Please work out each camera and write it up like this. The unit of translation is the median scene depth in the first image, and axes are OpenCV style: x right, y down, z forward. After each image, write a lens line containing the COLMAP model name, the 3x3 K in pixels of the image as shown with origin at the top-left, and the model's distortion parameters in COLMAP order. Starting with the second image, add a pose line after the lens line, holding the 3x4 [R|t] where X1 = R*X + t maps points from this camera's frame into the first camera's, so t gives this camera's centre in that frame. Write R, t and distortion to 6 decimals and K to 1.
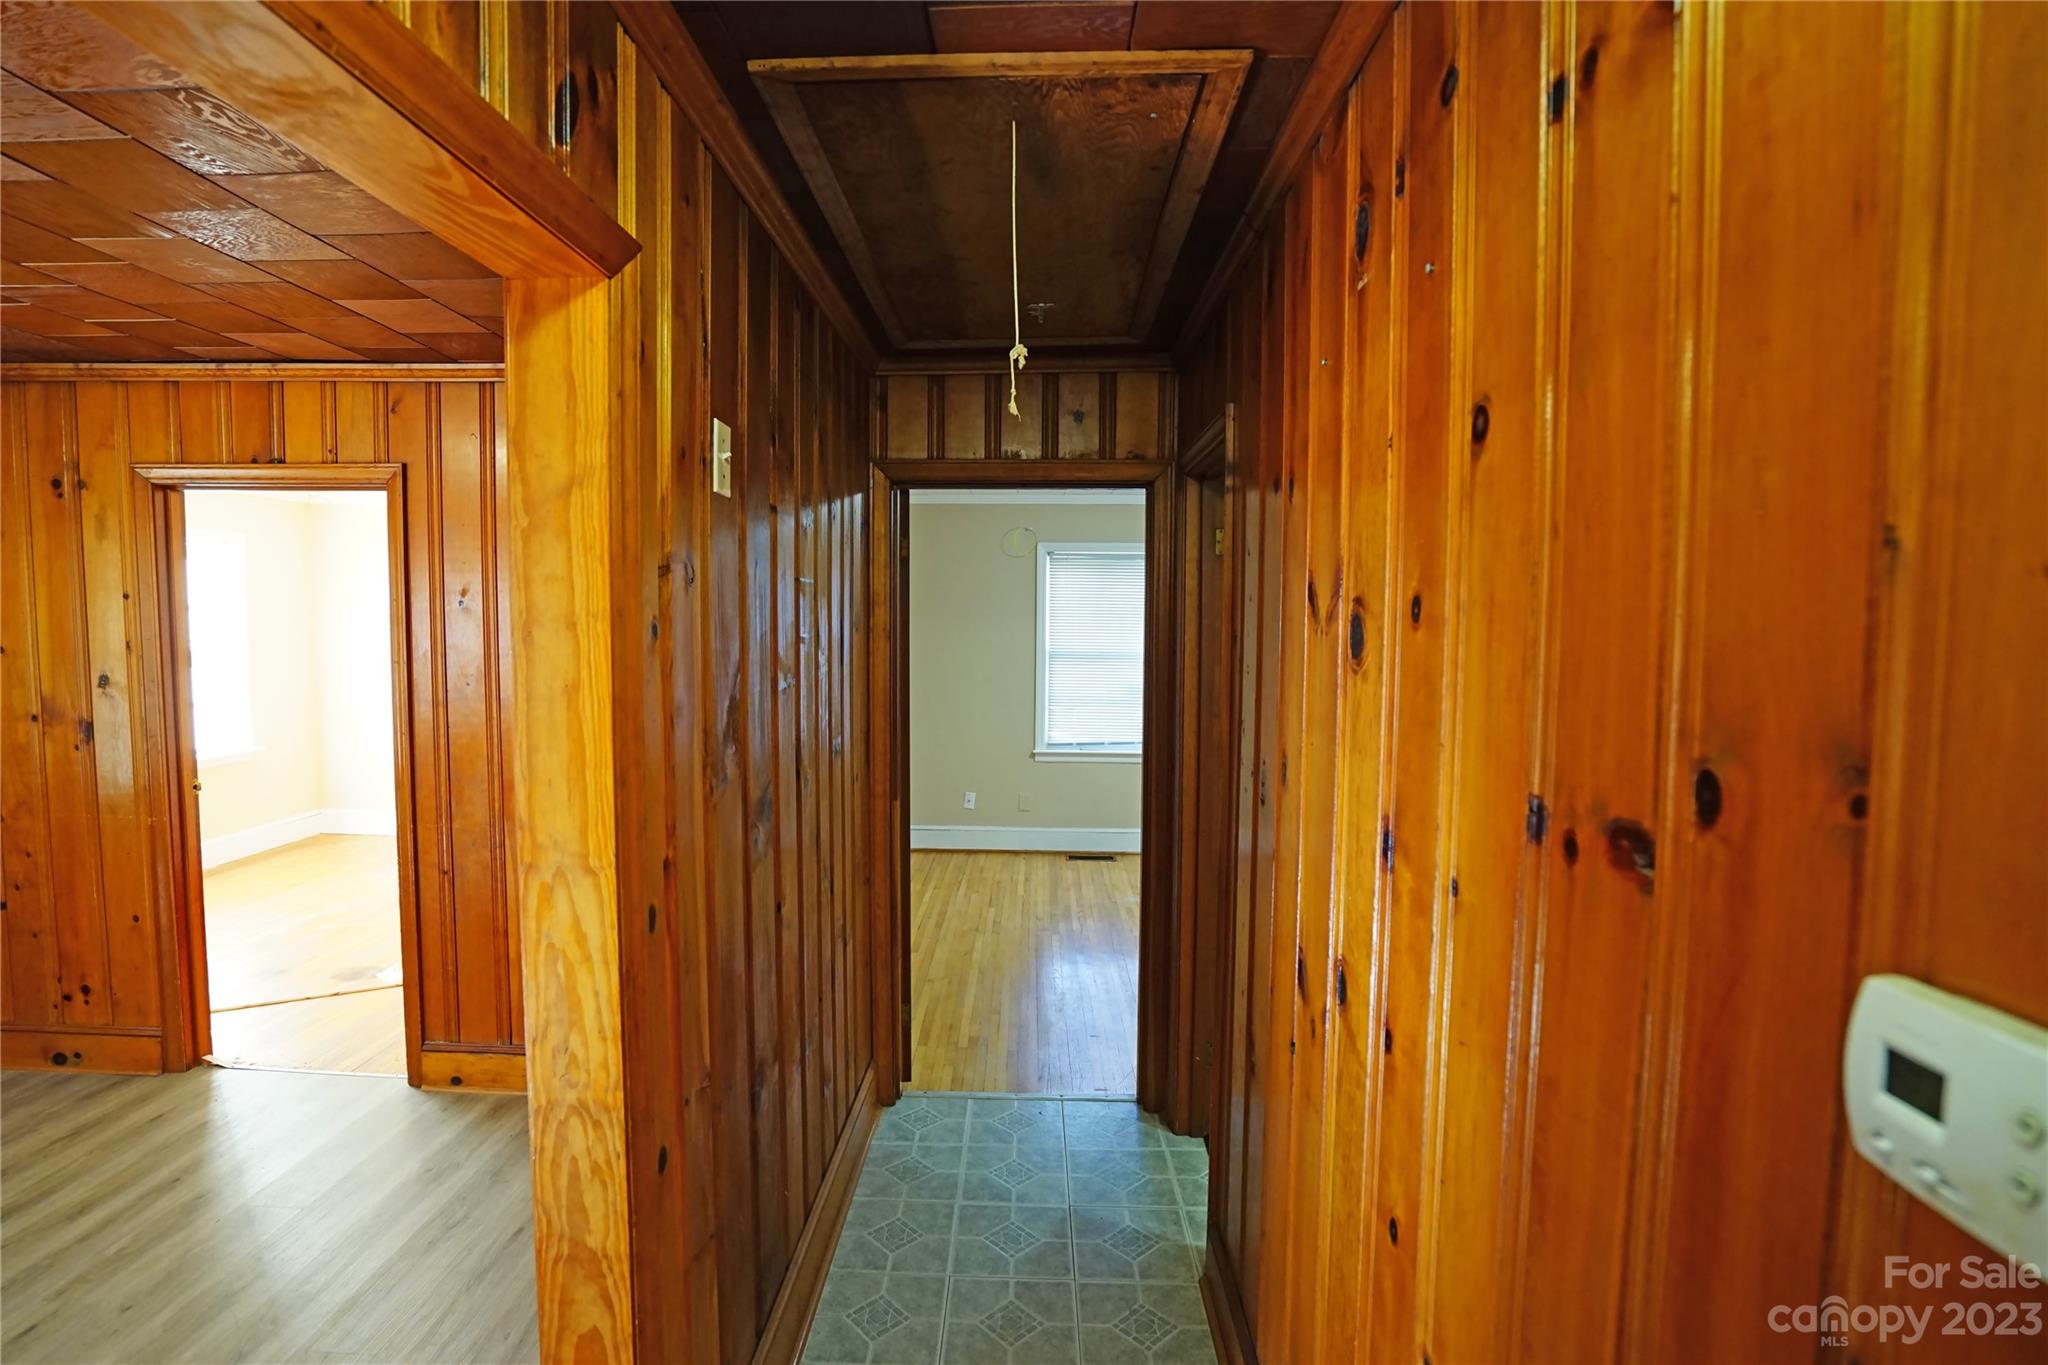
lens RADIAL K [[944.1, 0, 1014.9], [0, 944.1, 684.3], [0, 0, 1]] dist [-0.056641, 0.018971]
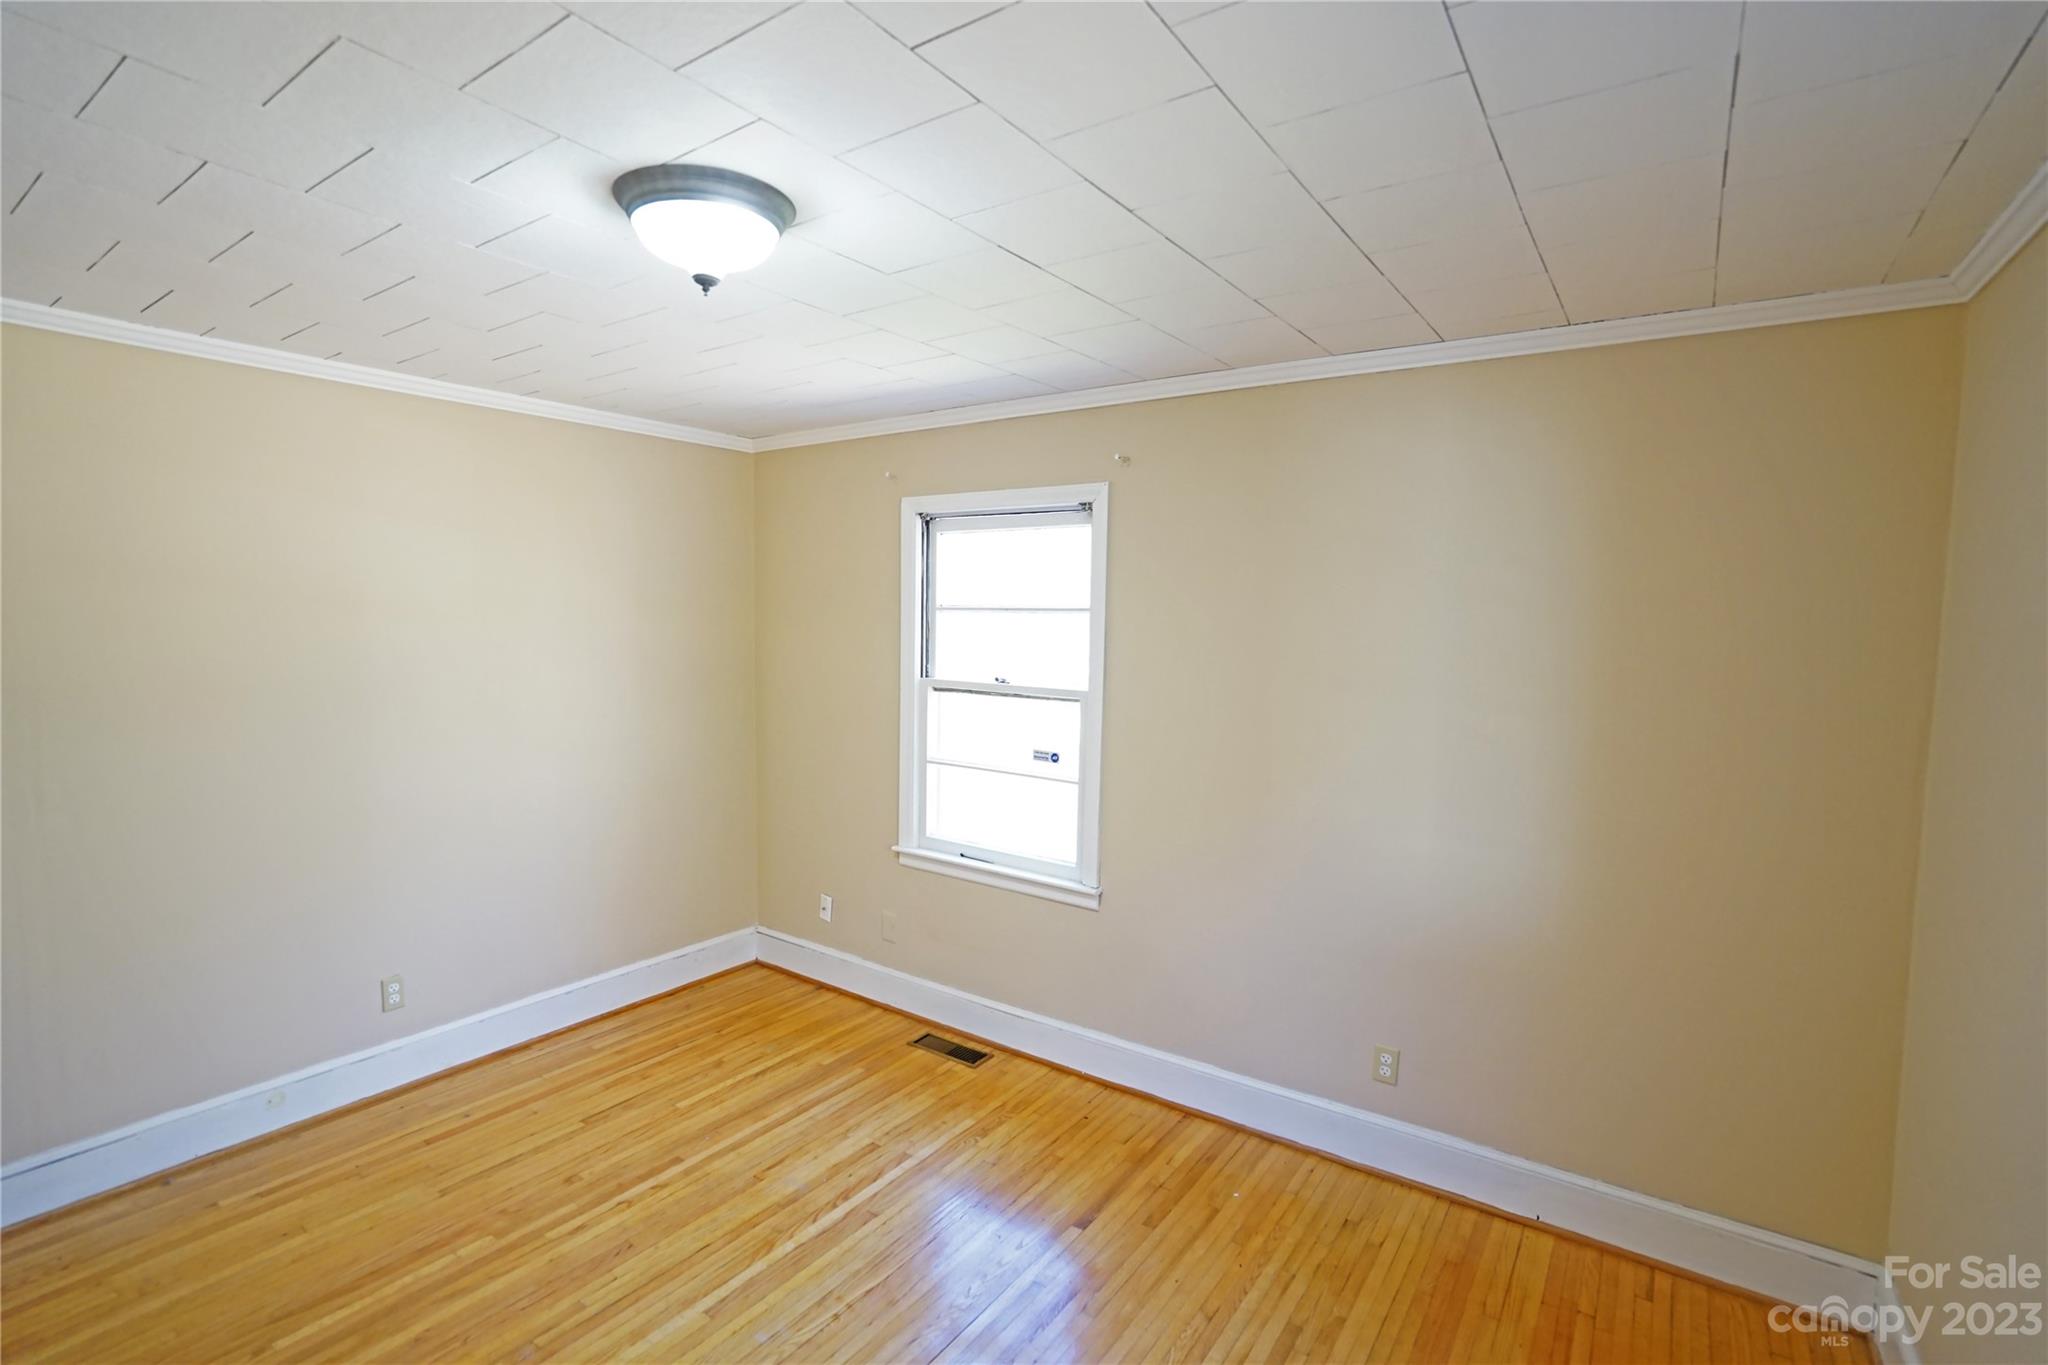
lens RADIAL K [[944.1, 0, 1019.4], [0, 944.1, 676.5], [0, 0, 1]] dist [-0.056641, 0.018971]
pose [[0.829178, 0.042448, -0.557371, 0.471637], [-0.043219, 0.998996, 0.011785, -0.053966], [0.557312, 0.014317, 0.830180, 0.636748]]
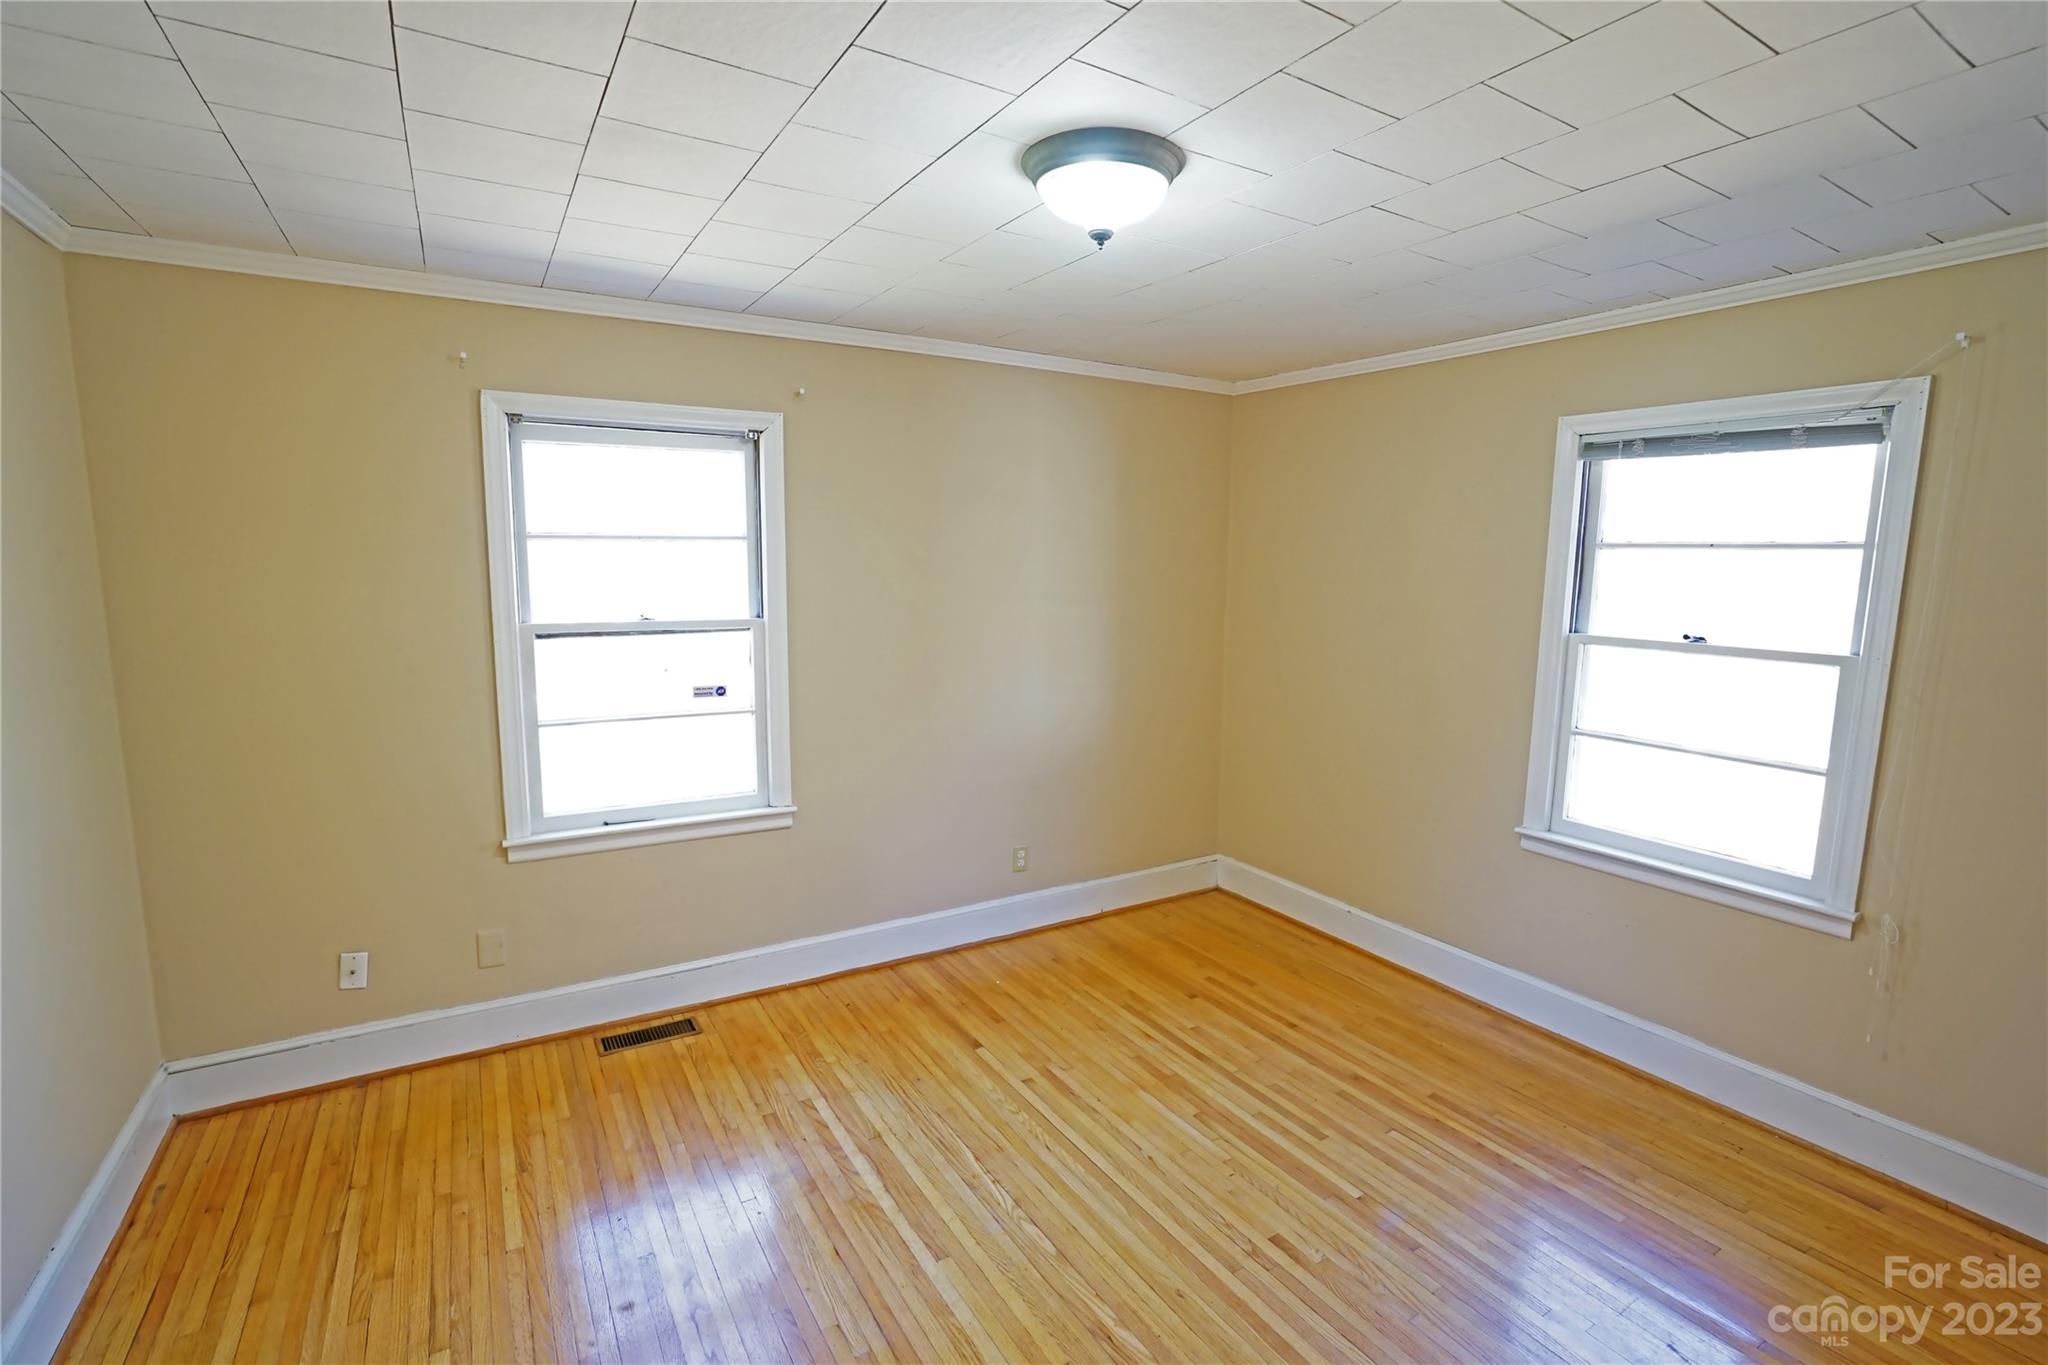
lens RADIAL K [[944.1, 0, 1026.8], [0, 944.1, 676.4], [0, 0, 1]] dist [-0.056641, 0.018971]
pose [[0.842969, -0.068564, 0.533575, -0.001757], [0.029957, 0.996289, 0.080694, -0.046250], [-0.537127, -0.052038, 0.841894, 0.558440]]
